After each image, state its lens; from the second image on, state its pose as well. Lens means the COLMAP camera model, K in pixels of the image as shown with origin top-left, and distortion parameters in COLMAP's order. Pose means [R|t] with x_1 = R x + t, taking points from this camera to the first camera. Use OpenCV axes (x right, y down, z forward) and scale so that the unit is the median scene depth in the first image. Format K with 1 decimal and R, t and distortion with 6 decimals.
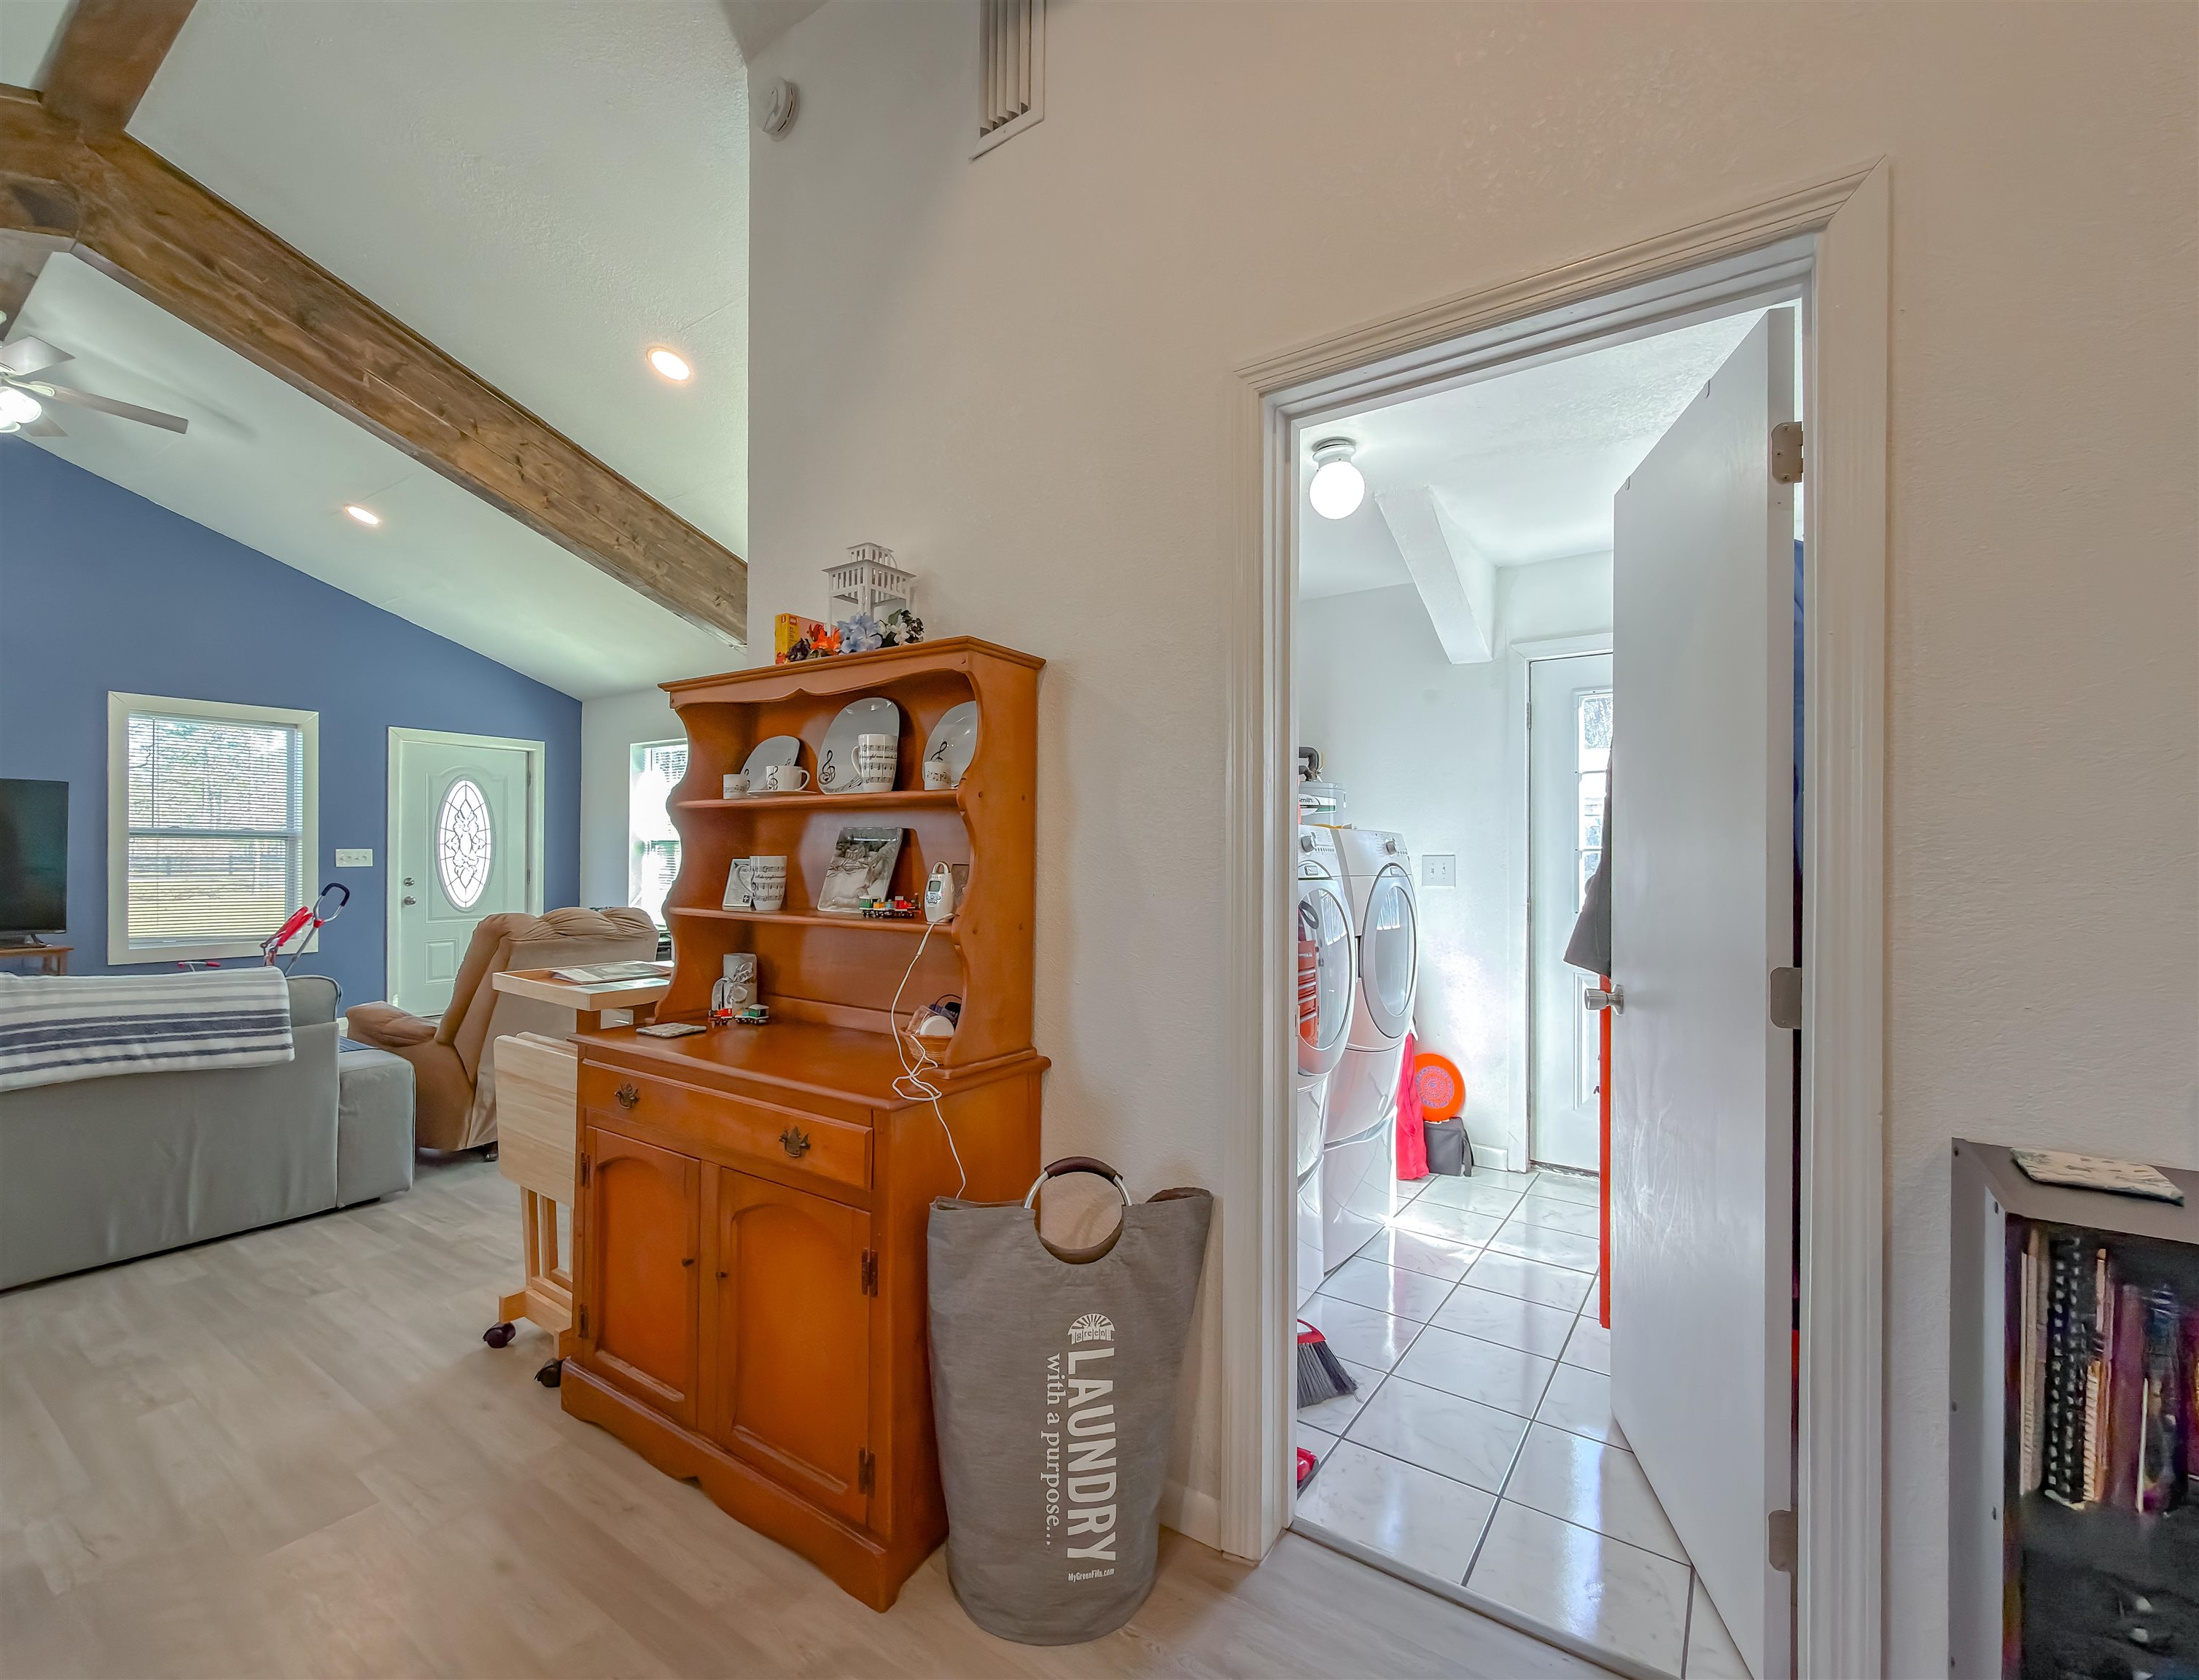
lens RADIAL K [[956.1, 0, 1111.8], [0, 956.1, 854.6], [0, 0, 1]] dist [0.001780, -0.000599]
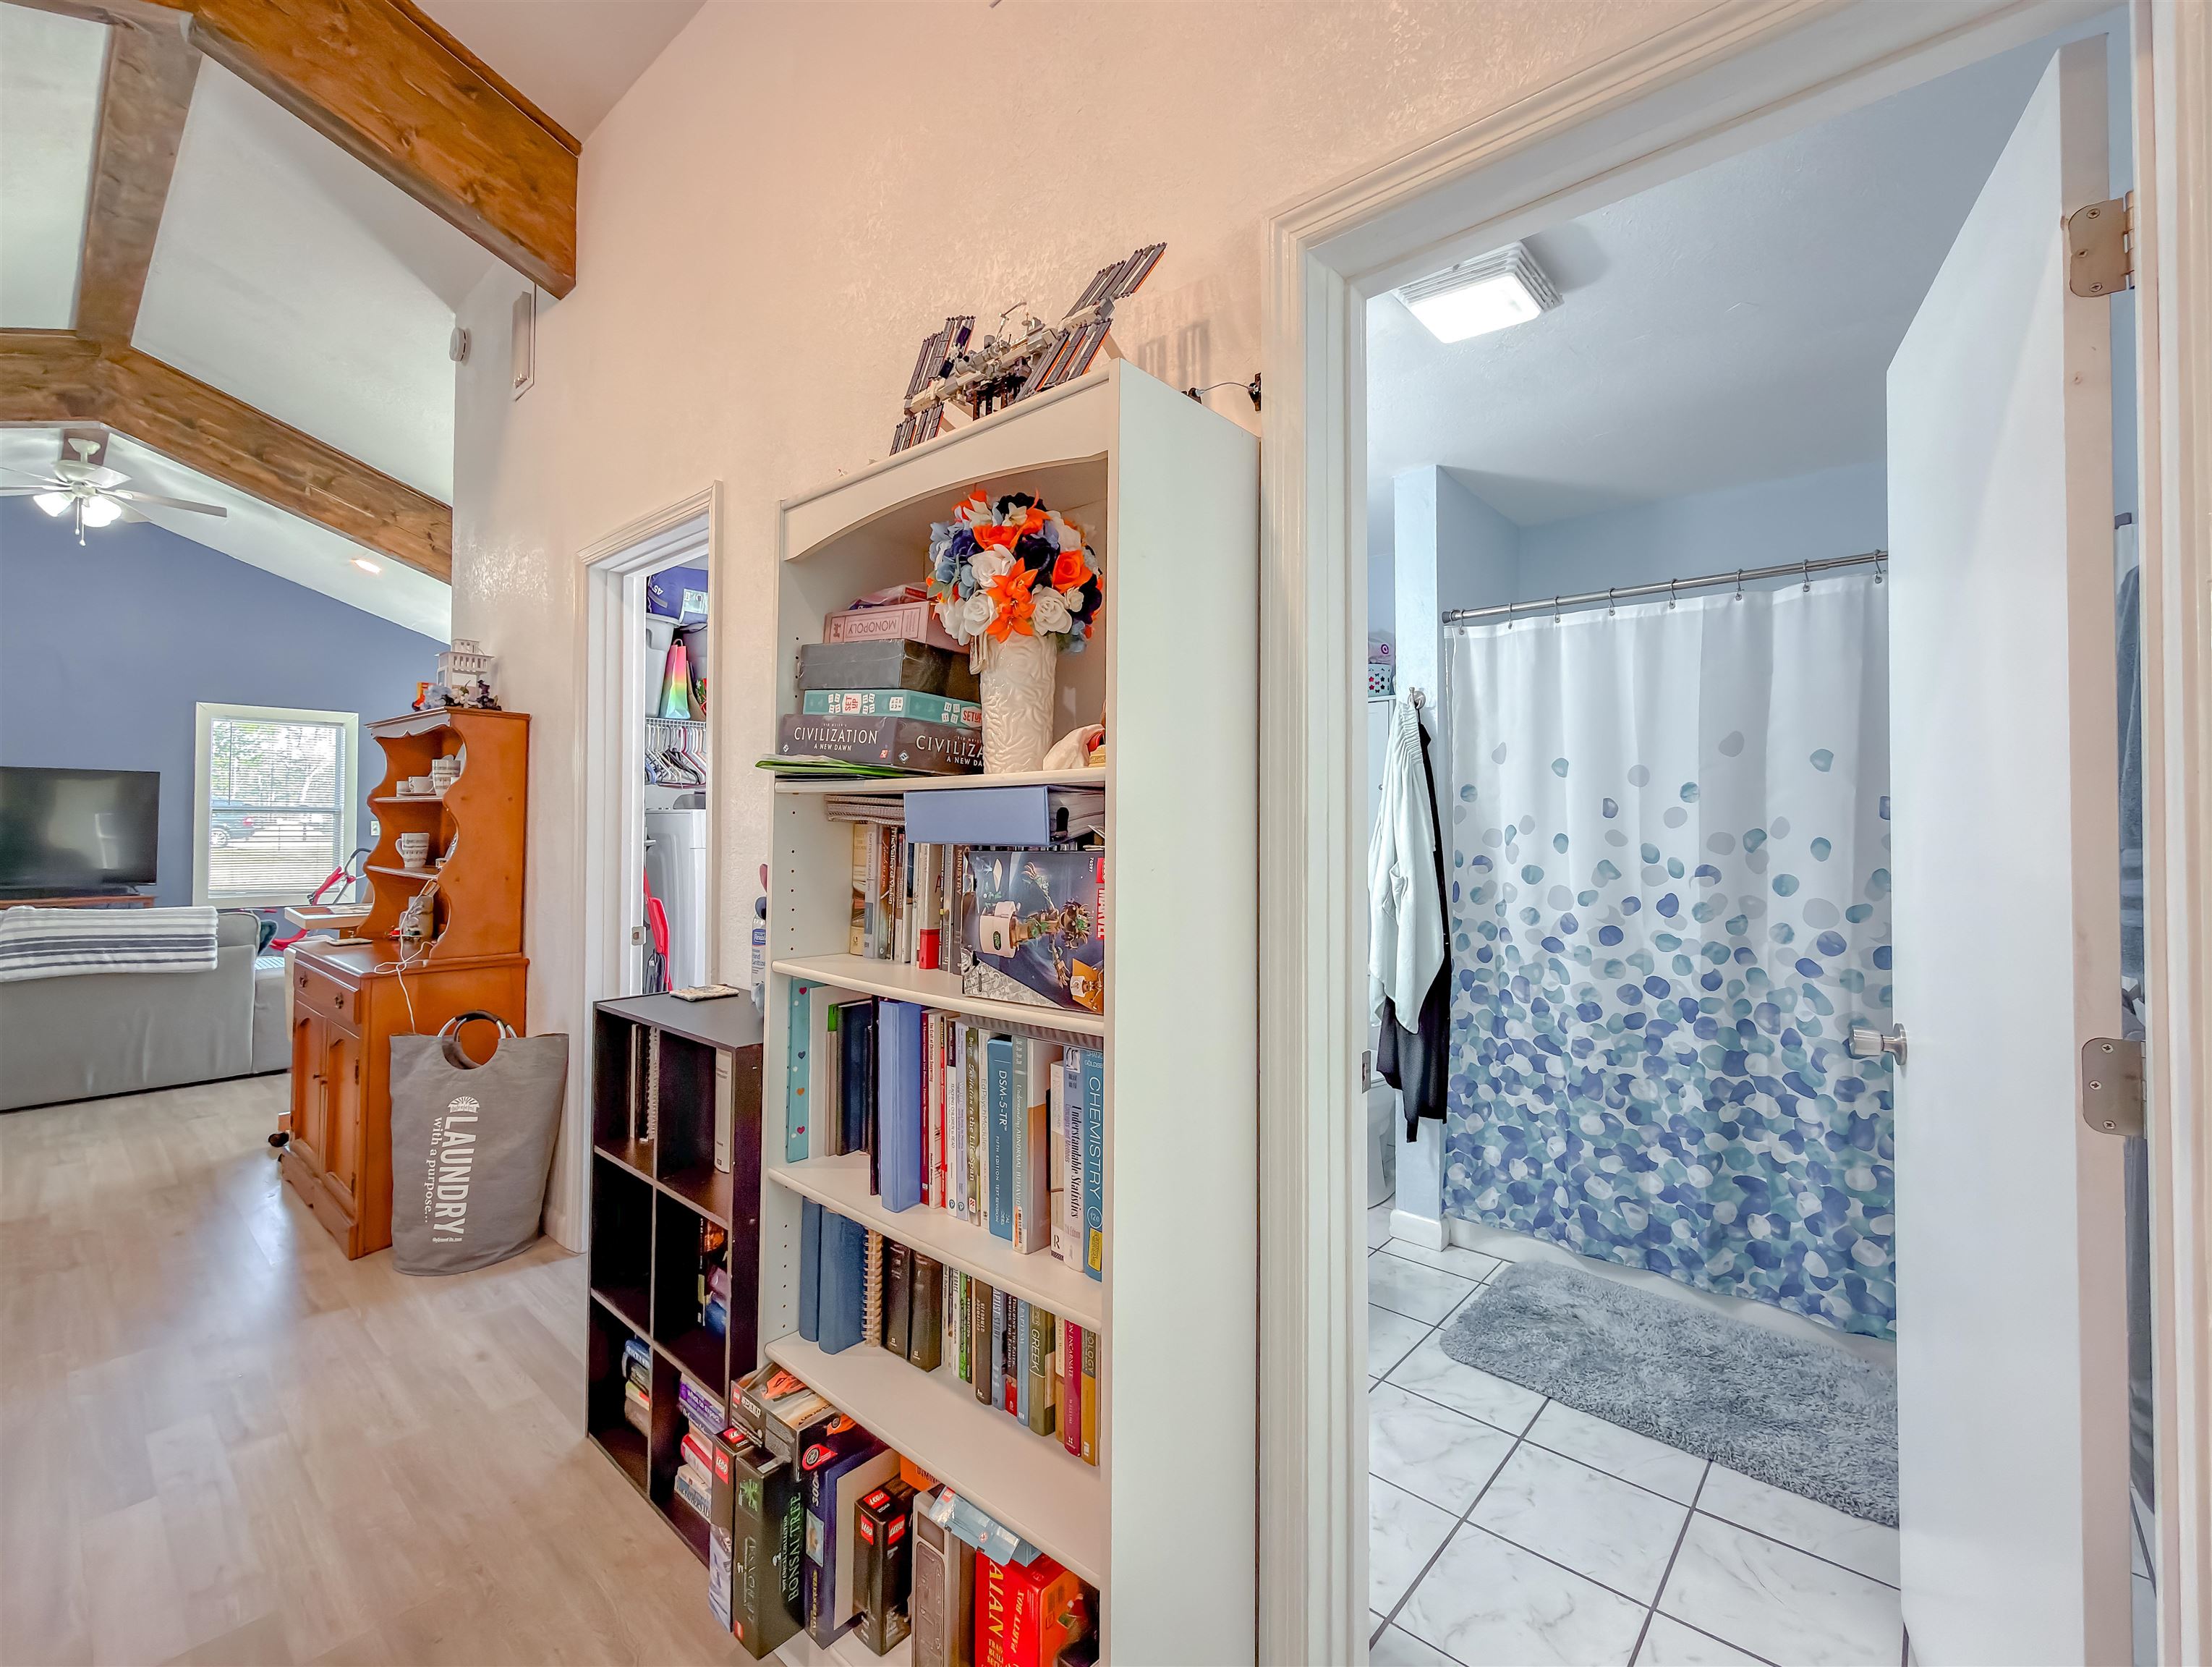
lens RADIAL K [[957.3, 0, 1144.0], [0, 957.3, 805.0], [0, 0, 1]] dist [-0.000213, 0.000535]
pose [[0.994540, -0.001419, -0.104348, 0.732767], [-0.000292, 0.999866, -0.016381, -0.014260], [0.104357, 0.016322, 0.994406, -0.327376]]
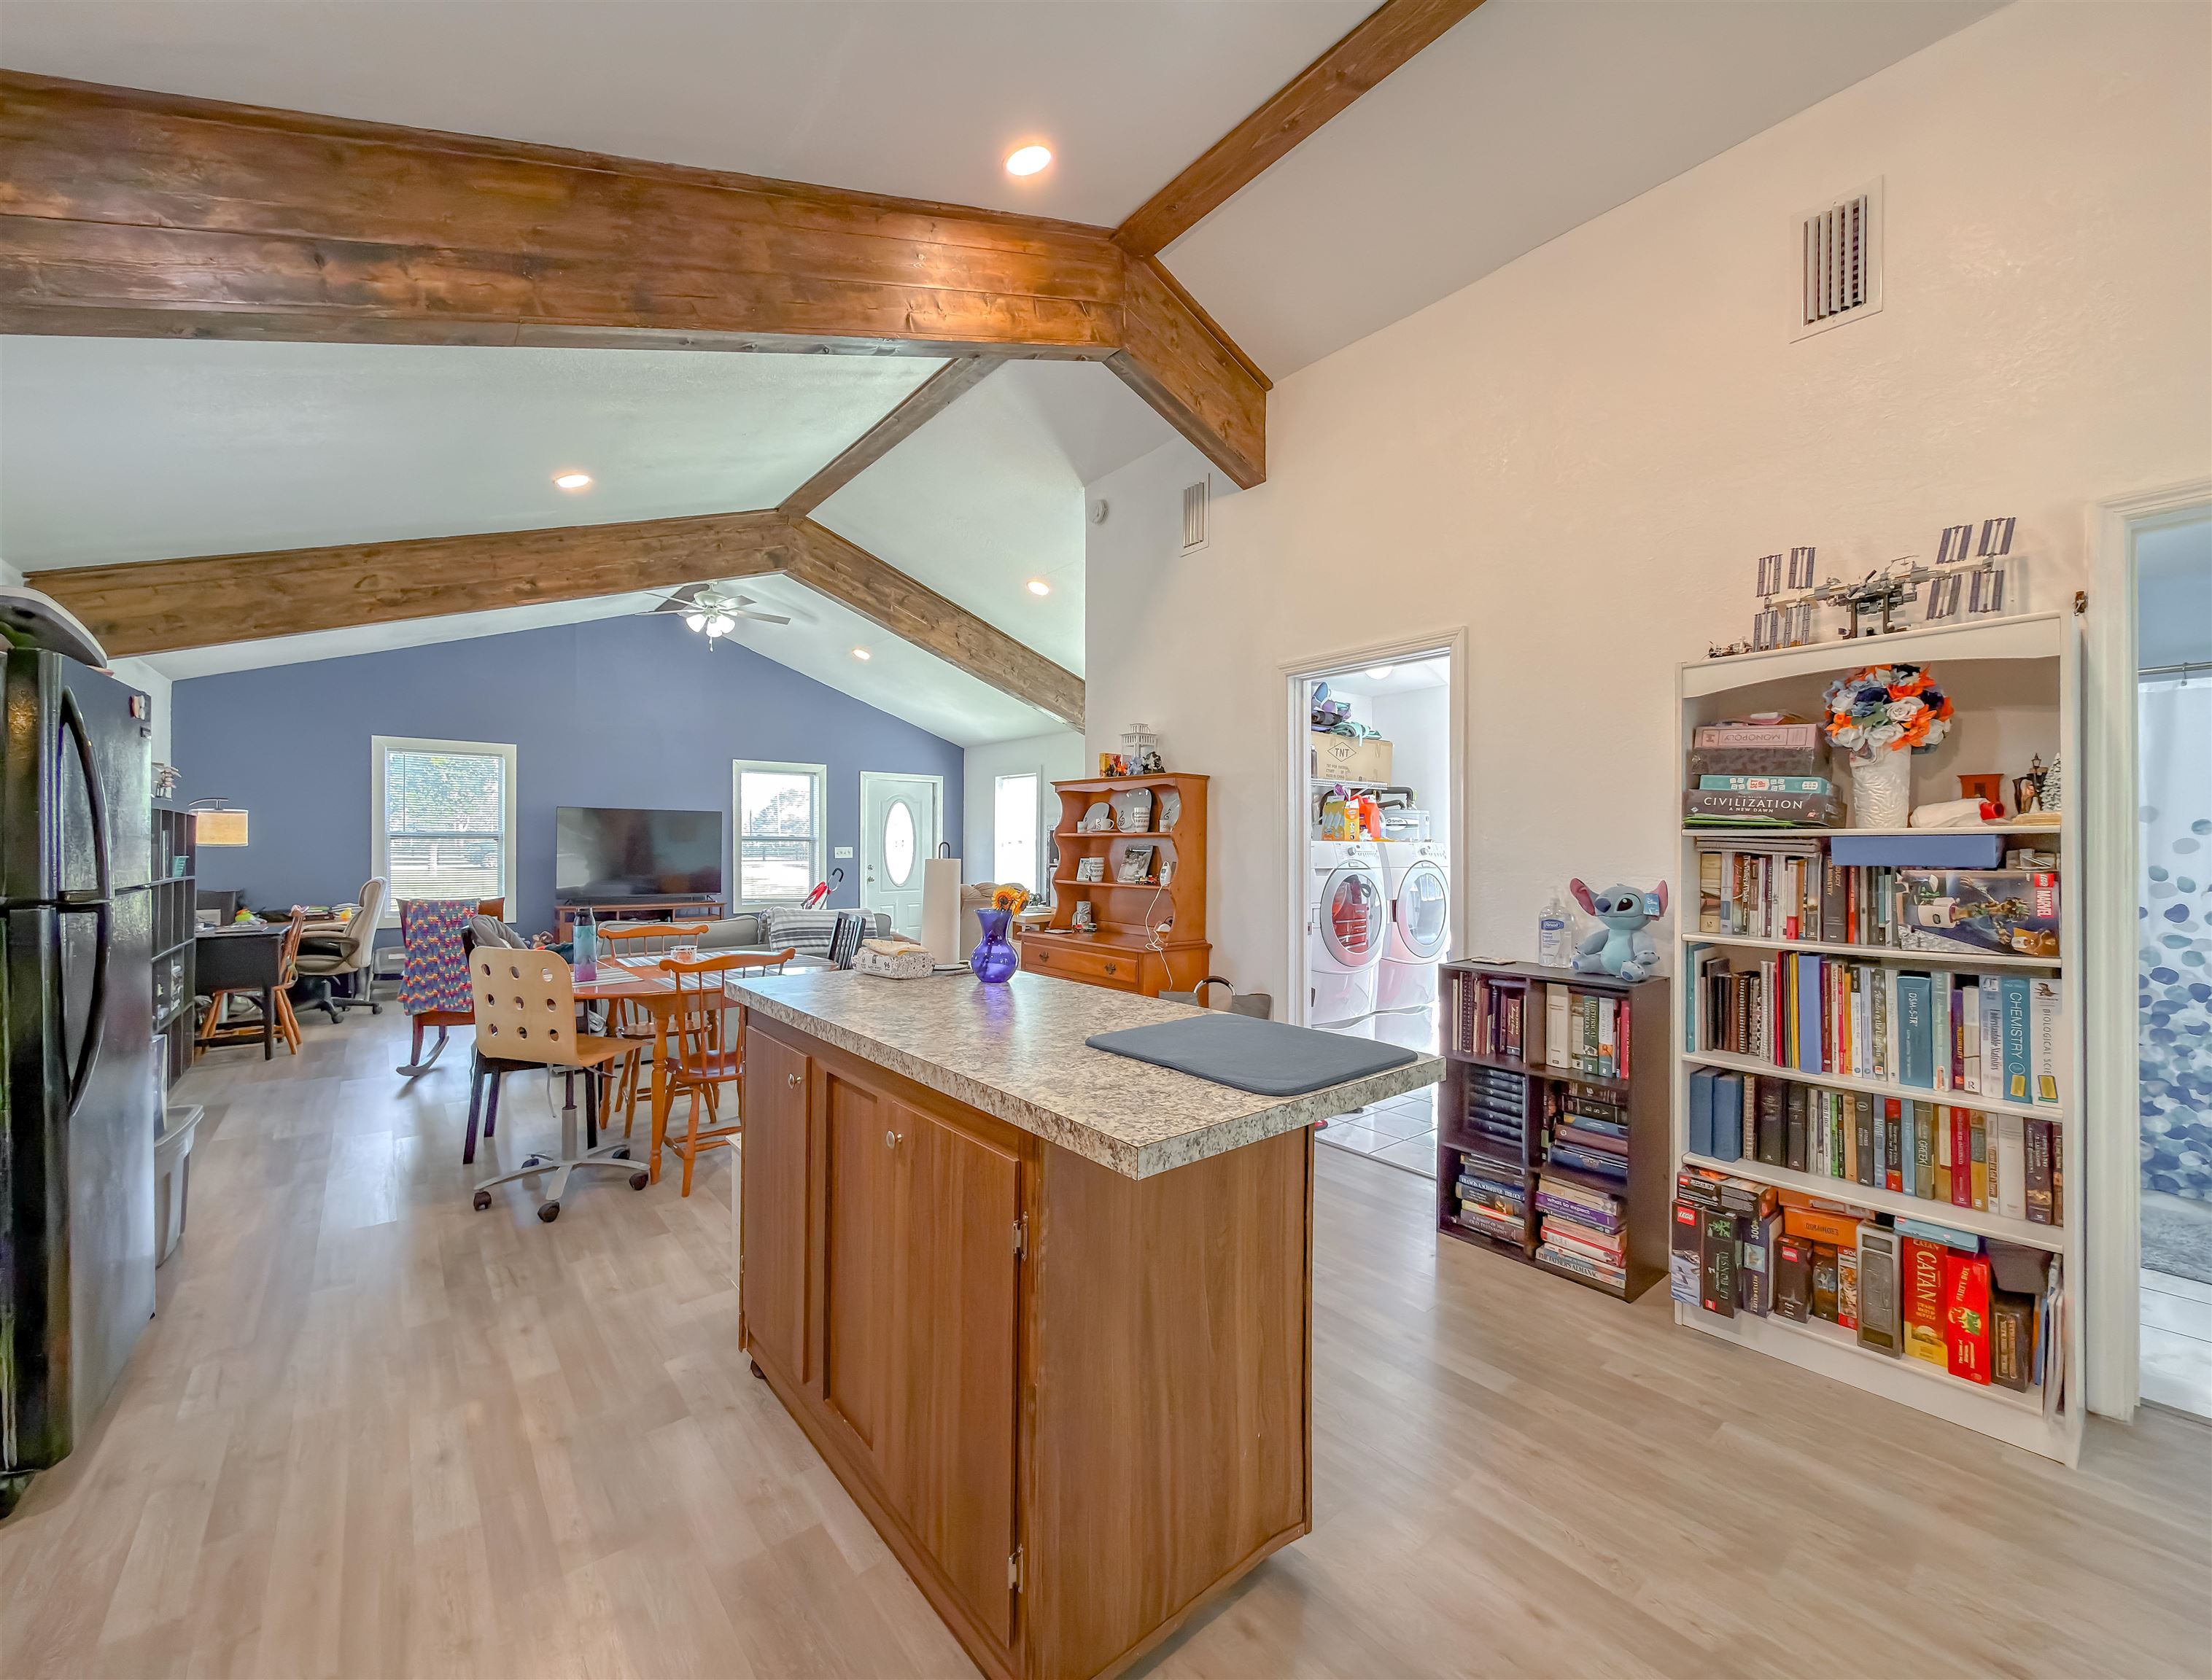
lens RADIAL K [[897.1, 0, 1132.7], [0, 897.1, 843.0], [0, 0, 1]] dist [-0.001010, -0.000101]
pose [[0.962523, -0.002644, -0.271189, 0.223266], [0.002563, 0.999997, -0.000654, -0.023087], [0.271189, -0.000065, 0.962526, -0.760249]]
